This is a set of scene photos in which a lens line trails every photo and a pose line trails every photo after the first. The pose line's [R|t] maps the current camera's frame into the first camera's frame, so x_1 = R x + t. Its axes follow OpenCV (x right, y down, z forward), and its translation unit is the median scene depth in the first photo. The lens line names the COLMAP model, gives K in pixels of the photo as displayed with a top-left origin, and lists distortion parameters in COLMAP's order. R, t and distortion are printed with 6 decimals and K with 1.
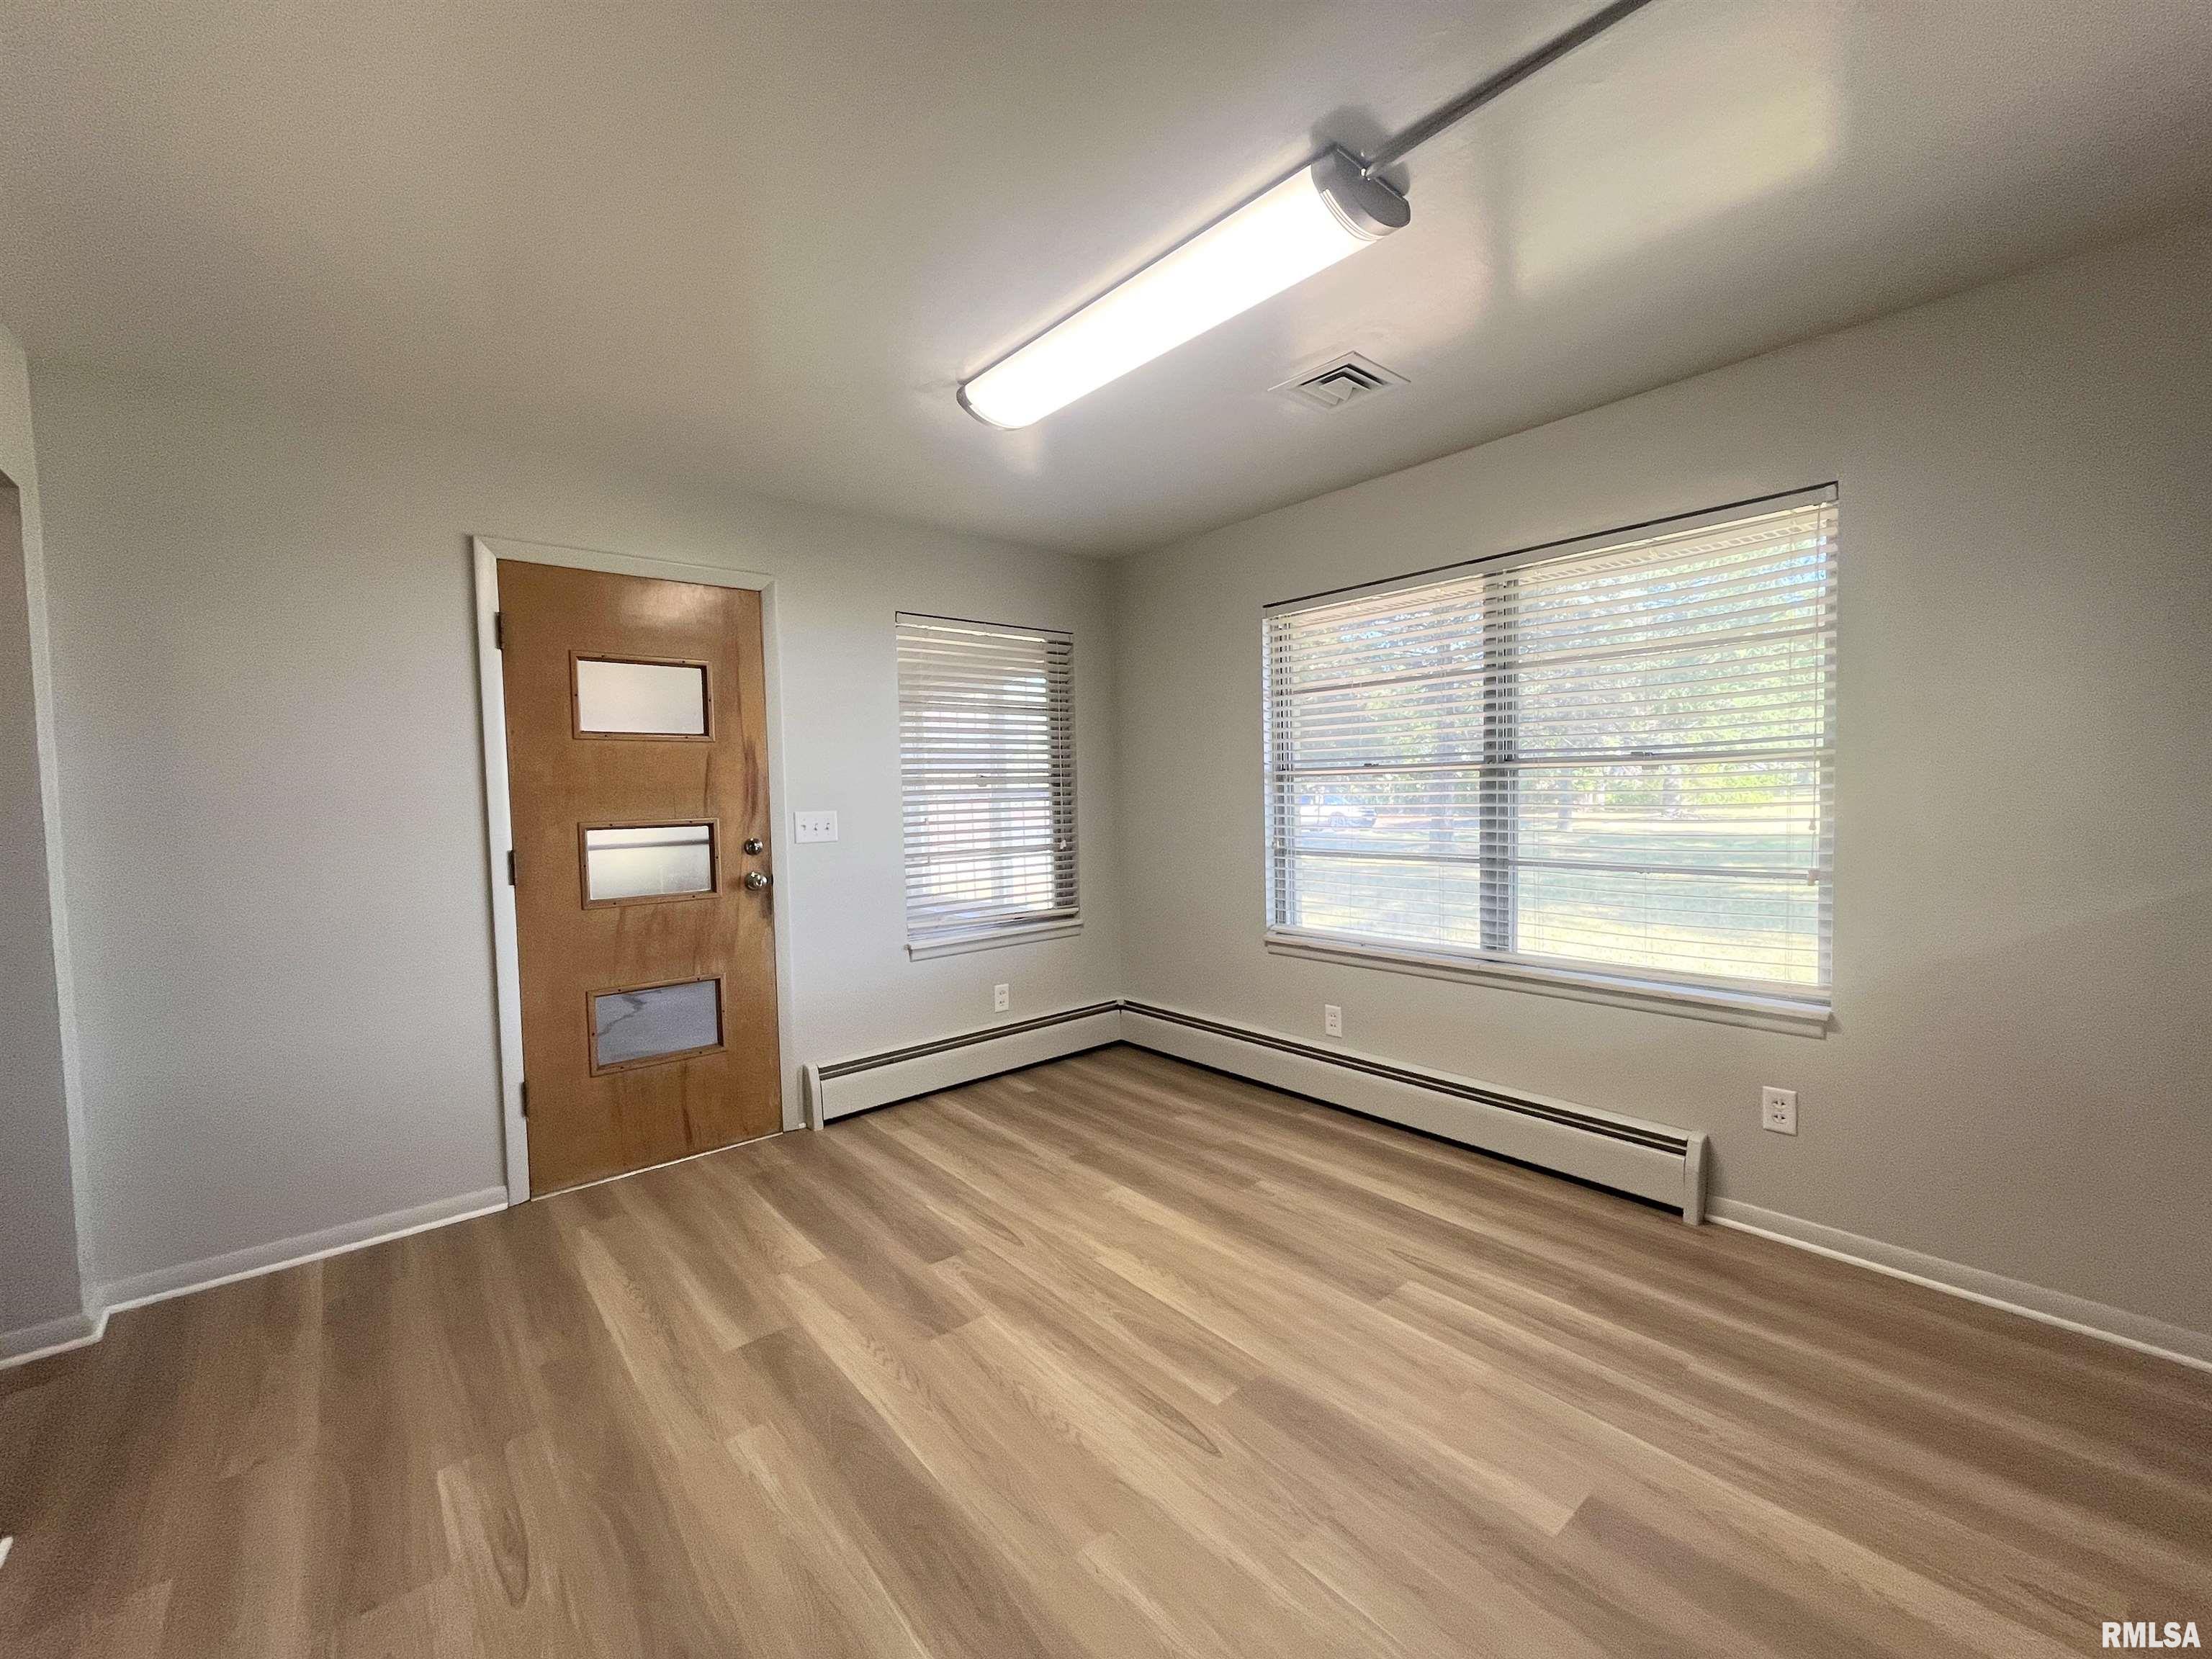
lens RADIAL K [[894.7, 0, 1106.0], [0, 894.7, 829.5], [0, 0, 1]] dist [-0.002044, -0.000012]
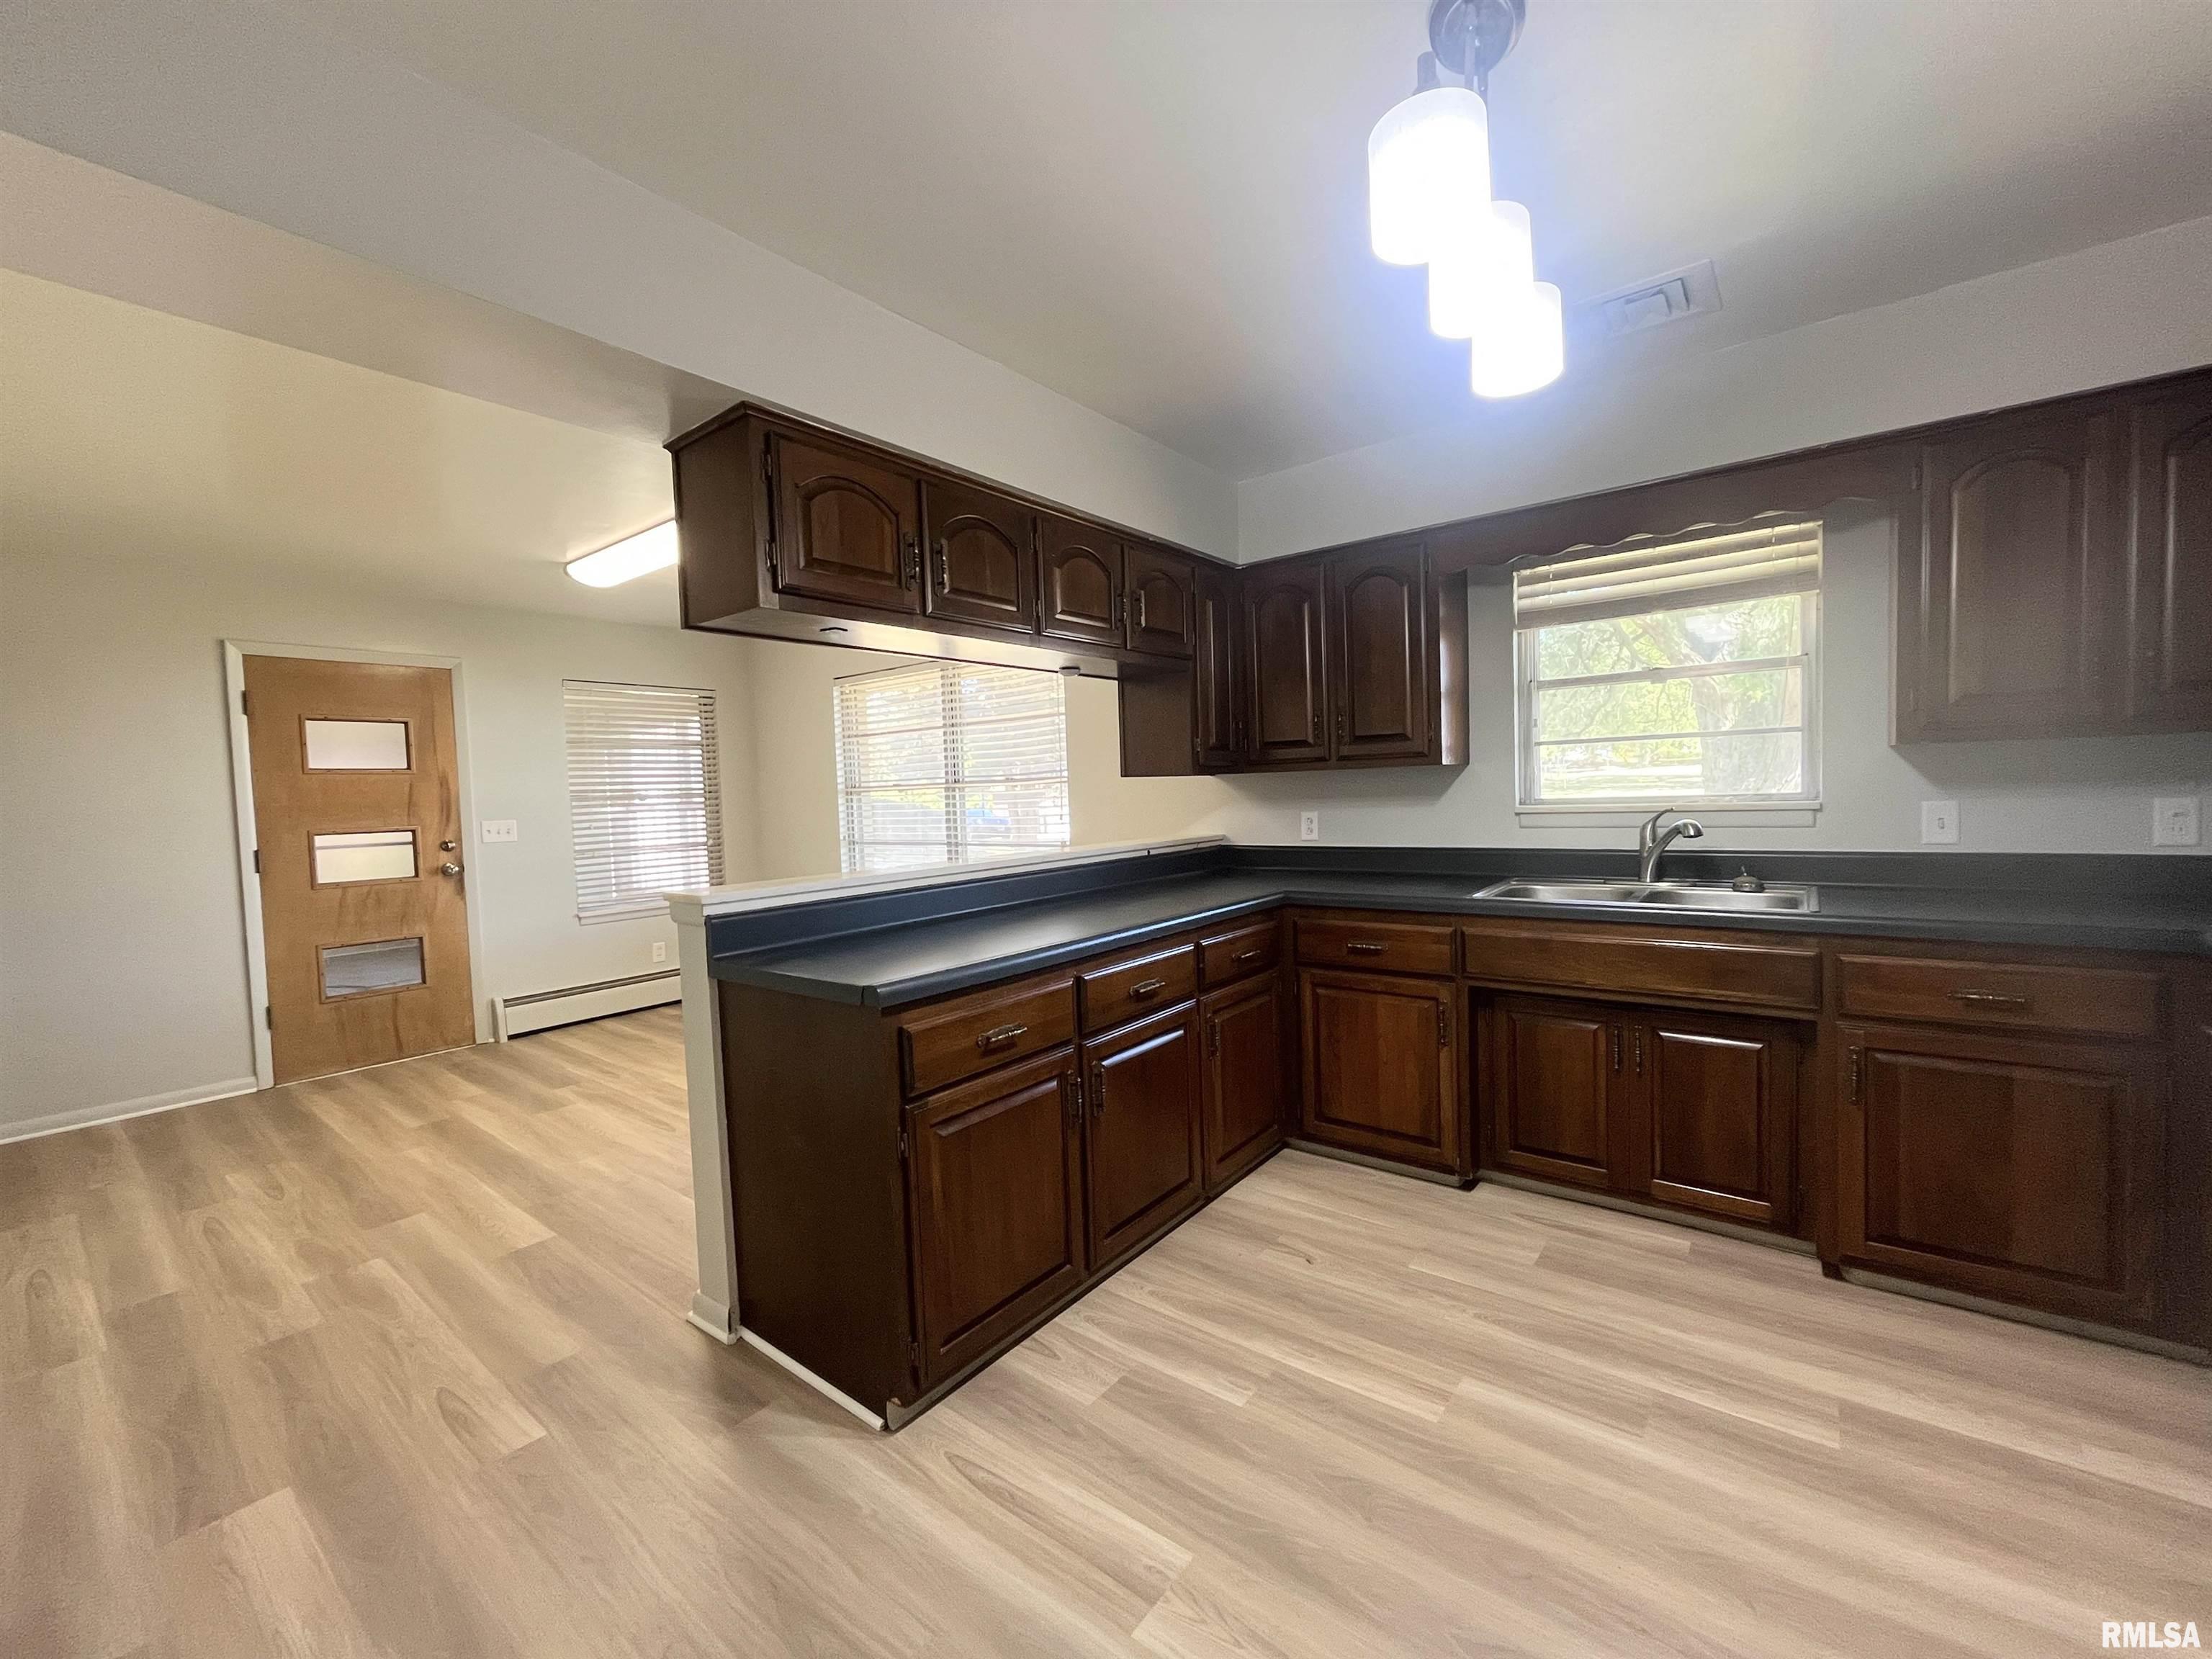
lens RADIAL K [[894.7, 0, 1106.0], [0, 894.7, 829.5], [0, 0, 1]] dist [-0.002044, -0.000012]
pose [[0.981063, -0.019342, 0.192722, 0.400621], [0.020883, 0.999764, -0.005970, 0.025805], [-0.192561, 0.009882, 0.981235, -0.671596]]
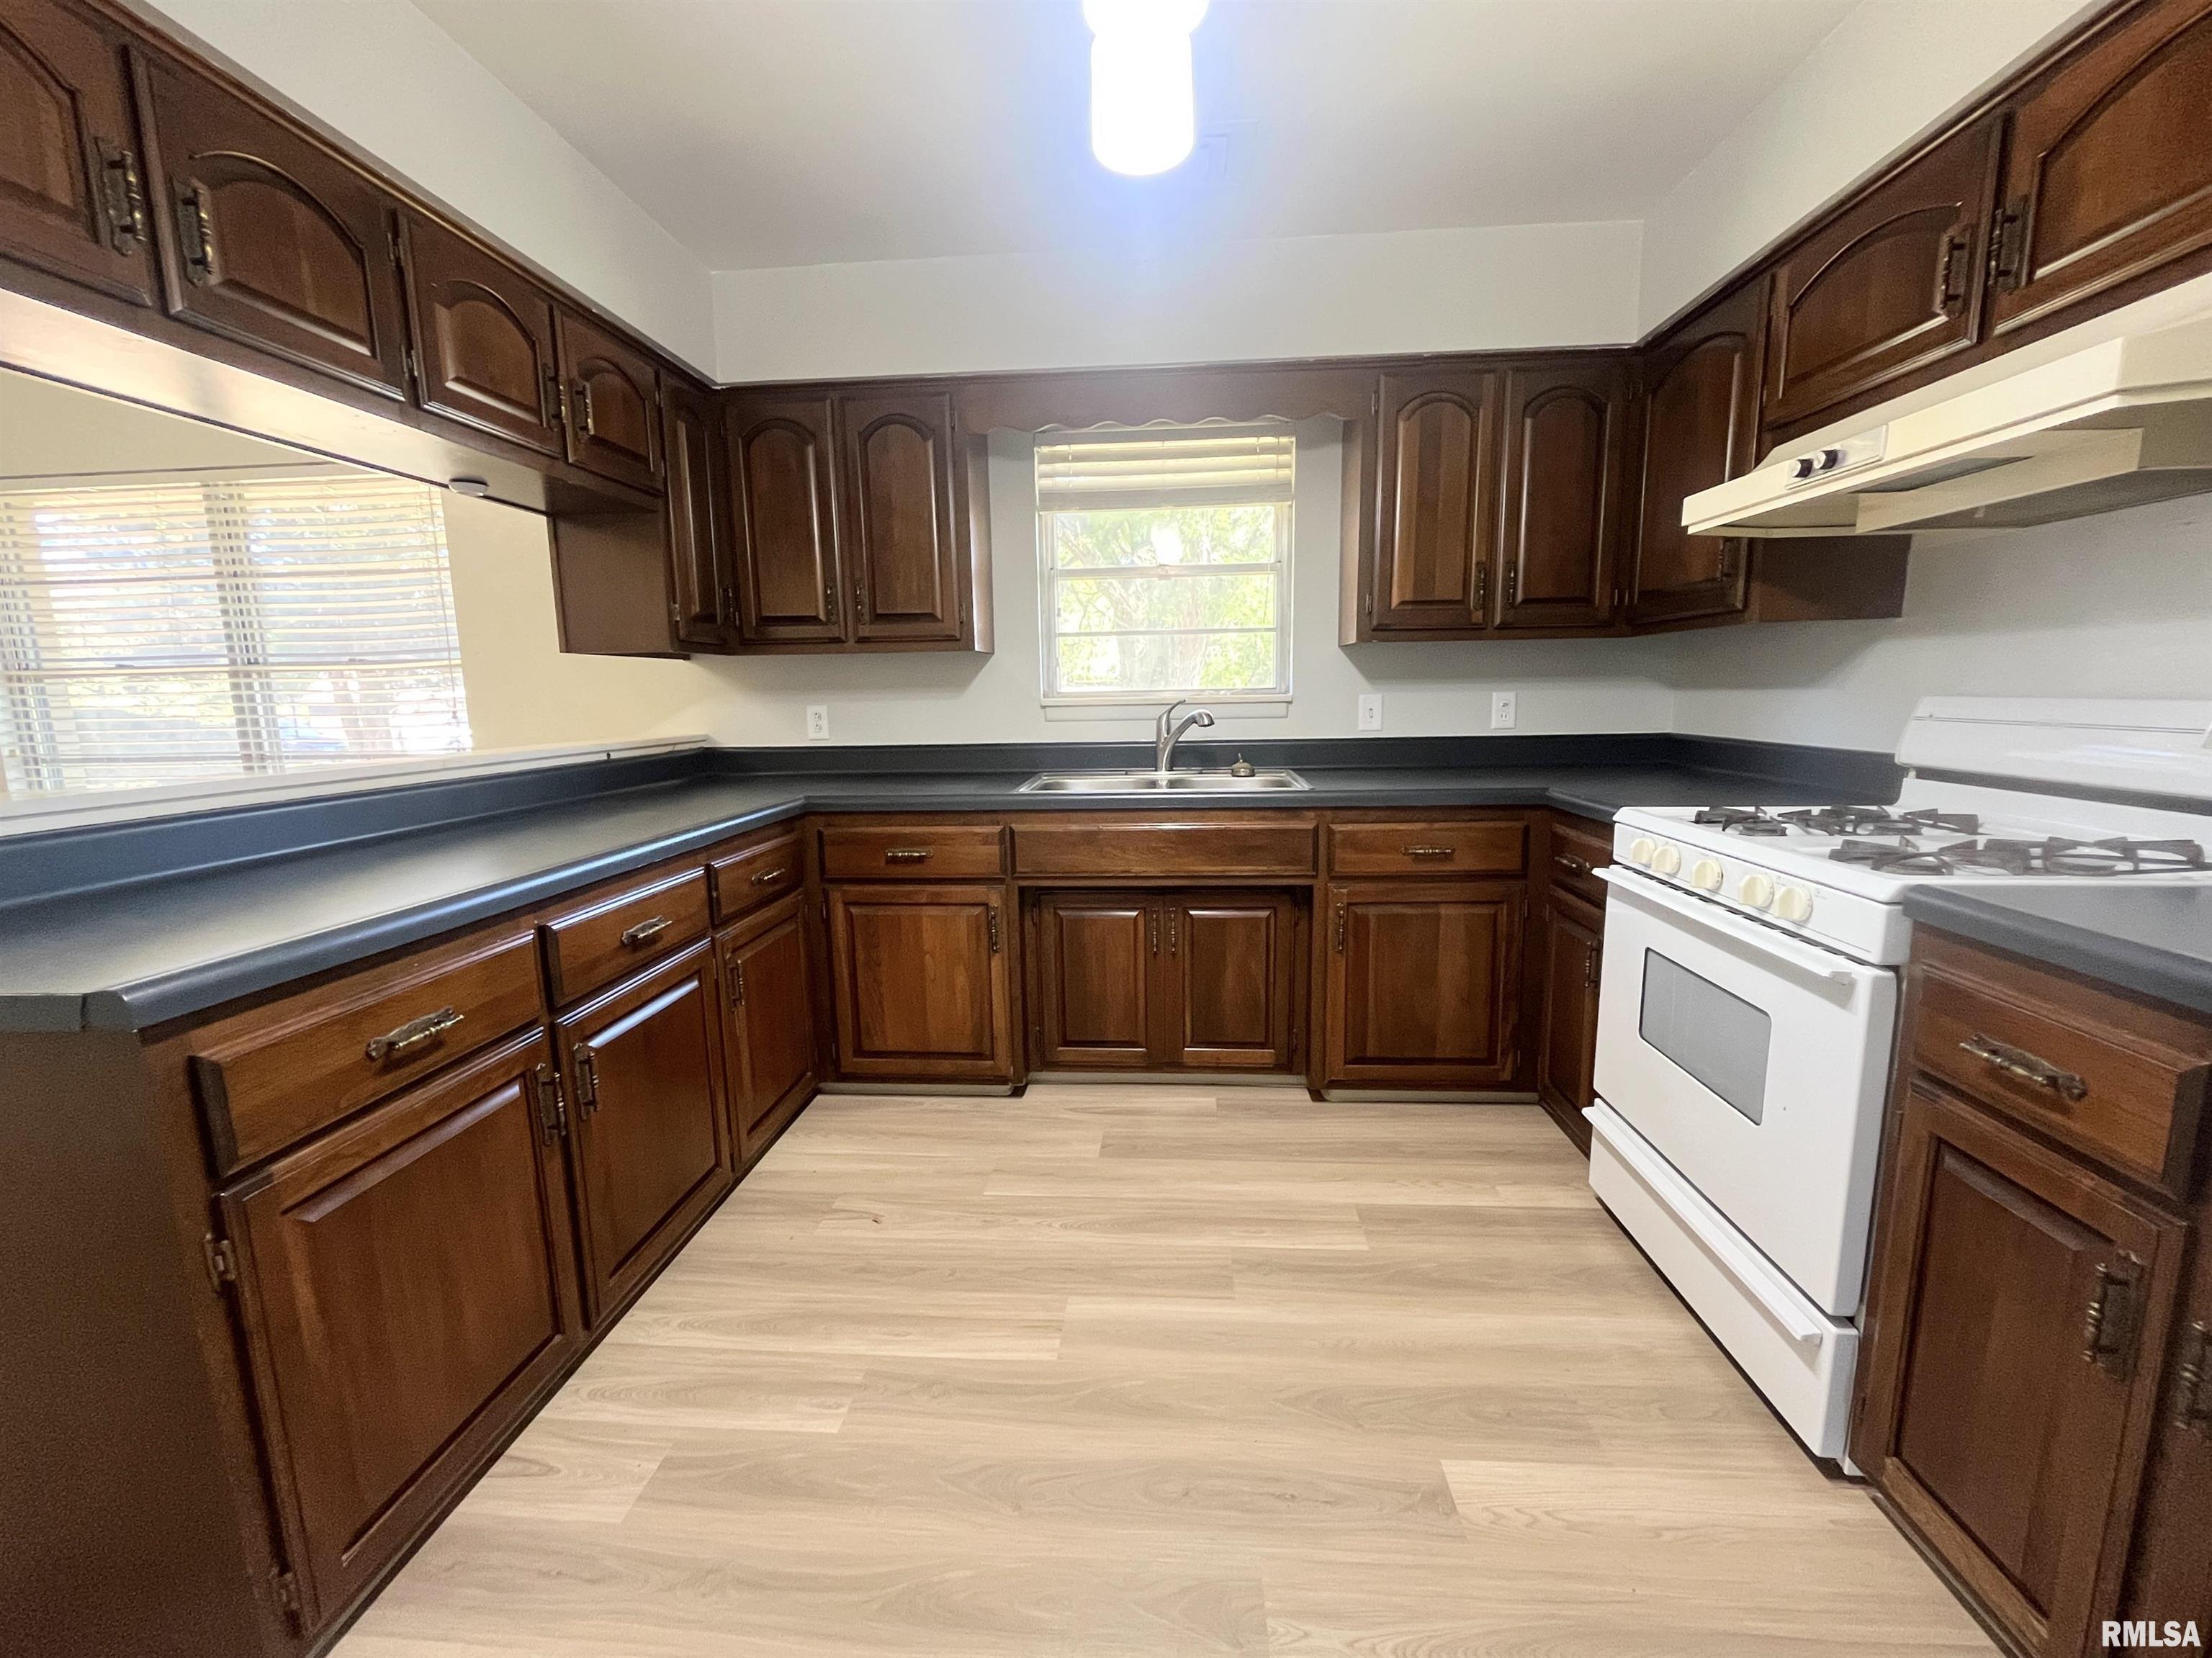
lens RADIAL K [[908.0, 0, 1106.0], [0, 908.0, 829.0], [0, 0, 1]] dist [-0.003553, -0.000217]
pose [[0.705640, -0.095690, 0.702079, 0.390455], [0.033919, 0.994265, 0.101422, 0.046722], [-0.707758, -0.047753, 0.704839, -0.523041]]
